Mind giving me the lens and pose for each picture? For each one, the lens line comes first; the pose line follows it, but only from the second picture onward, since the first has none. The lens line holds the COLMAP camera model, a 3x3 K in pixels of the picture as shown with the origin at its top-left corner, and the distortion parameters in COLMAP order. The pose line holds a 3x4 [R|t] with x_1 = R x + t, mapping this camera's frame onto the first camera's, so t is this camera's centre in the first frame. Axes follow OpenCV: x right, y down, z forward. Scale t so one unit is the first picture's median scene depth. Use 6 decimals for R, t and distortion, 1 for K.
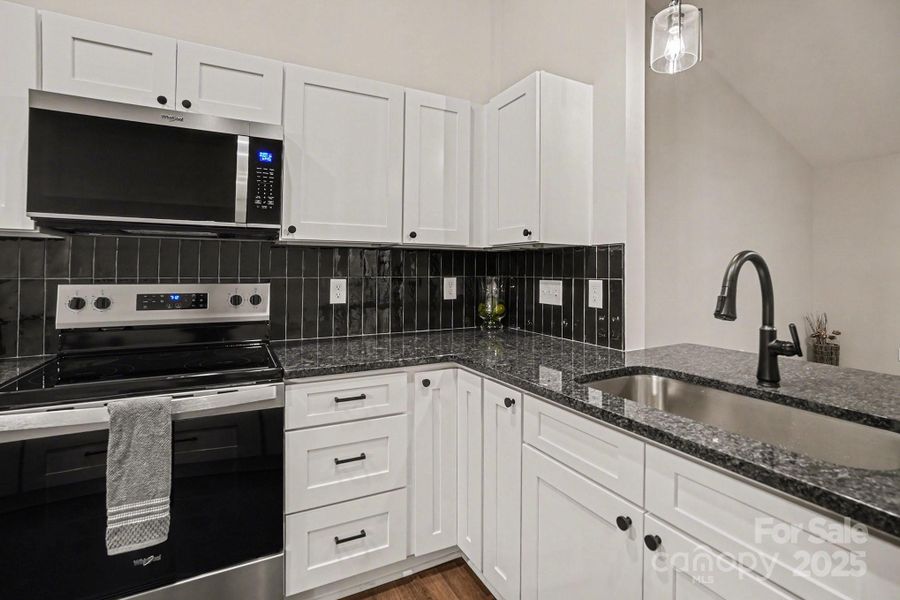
lens RADIAL K [[427.4, 0, 453.9], [0, 427.4, 262.0], [0, 0, 1]] dist [-0.049807, 0.022204]
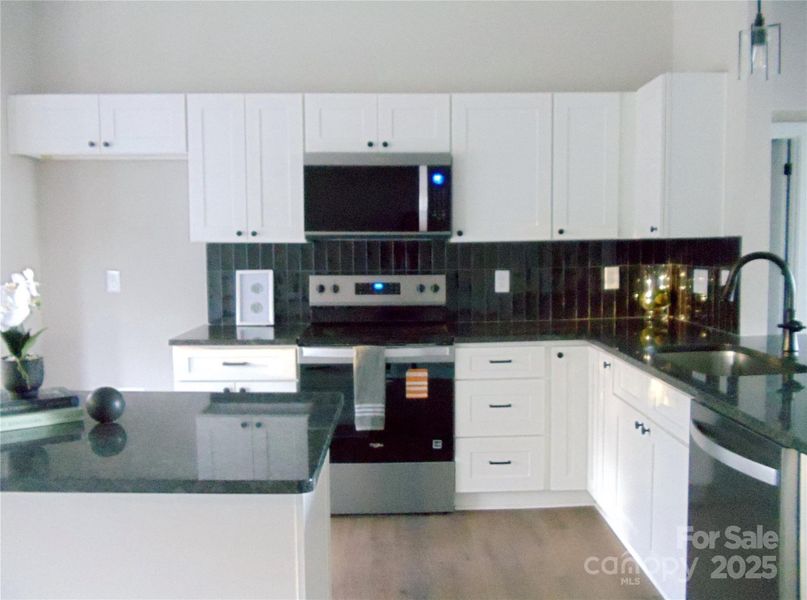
lens RADIAL K [[760.7, 0, 418.2], [0, 760.7, 299.9], [0, 0, 1]] dist [-0.013479, 0.002979]
pose [[0.897993, 0.019997, -0.439556, 0.528441], [0.020870, 0.995907, 0.087944, -0.082197], [0.439515, -0.088147, 0.893900, -1.145940]]
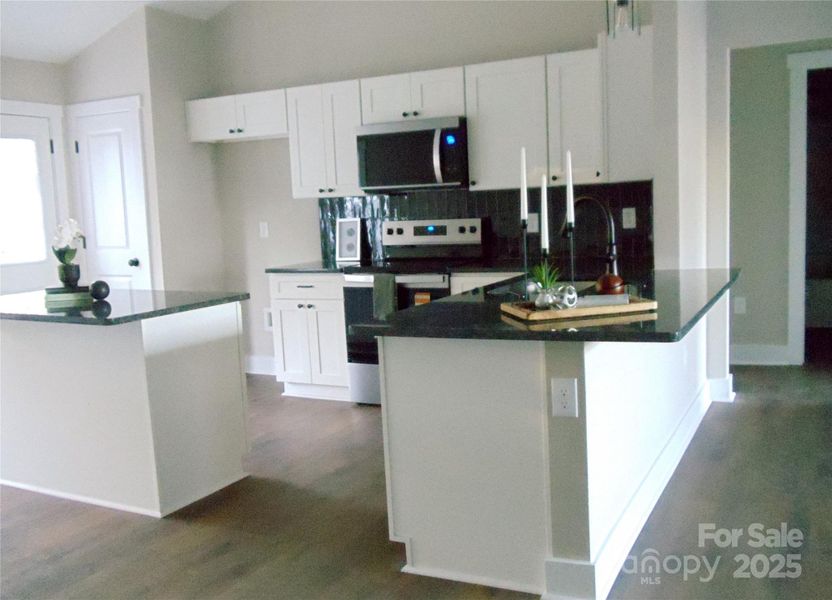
lens RADIAL K [[819.8, 0, 416.0], [0, 819.8, 300.0], [0, 0, 1]] dist [0.009697, -0.188931]
pose [[0.573495, 0.063295, -0.816760, 1.988099], [0.061984, 0.990800, 0.120304, -0.026958], [0.816861, -0.119620, 0.564296, -0.913843]]
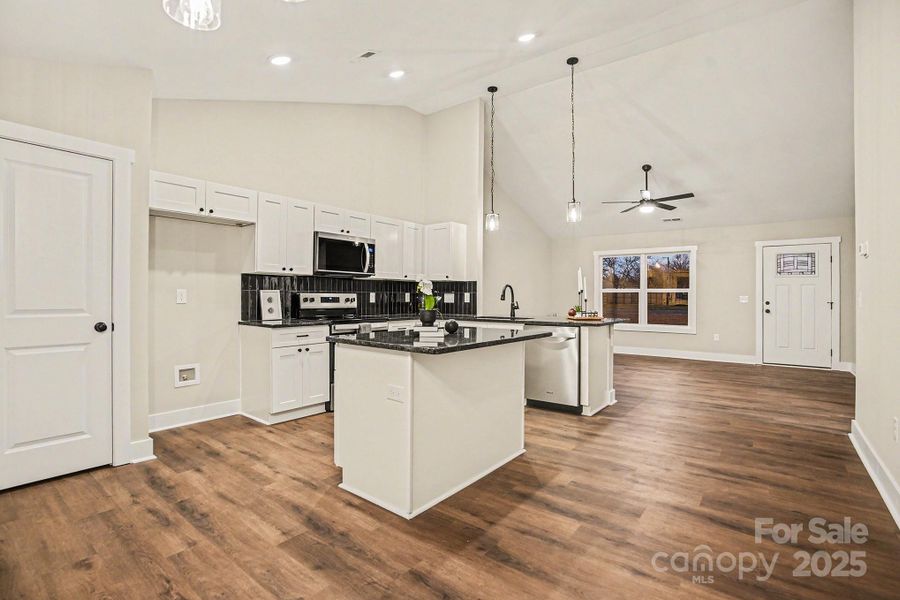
lens RADIAL K [[429.5, 0, 450.0], [0, 429.5, 300.0], [0, 0, 1]] dist [-0.042635, 0.000028]
pose [[0.917972, -0.002480, 0.396638, -1.084549], [-0.008391, 0.999635, 0.025671, 0.017263], [-0.396557, -0.026893, 0.917616, -1.915307]]
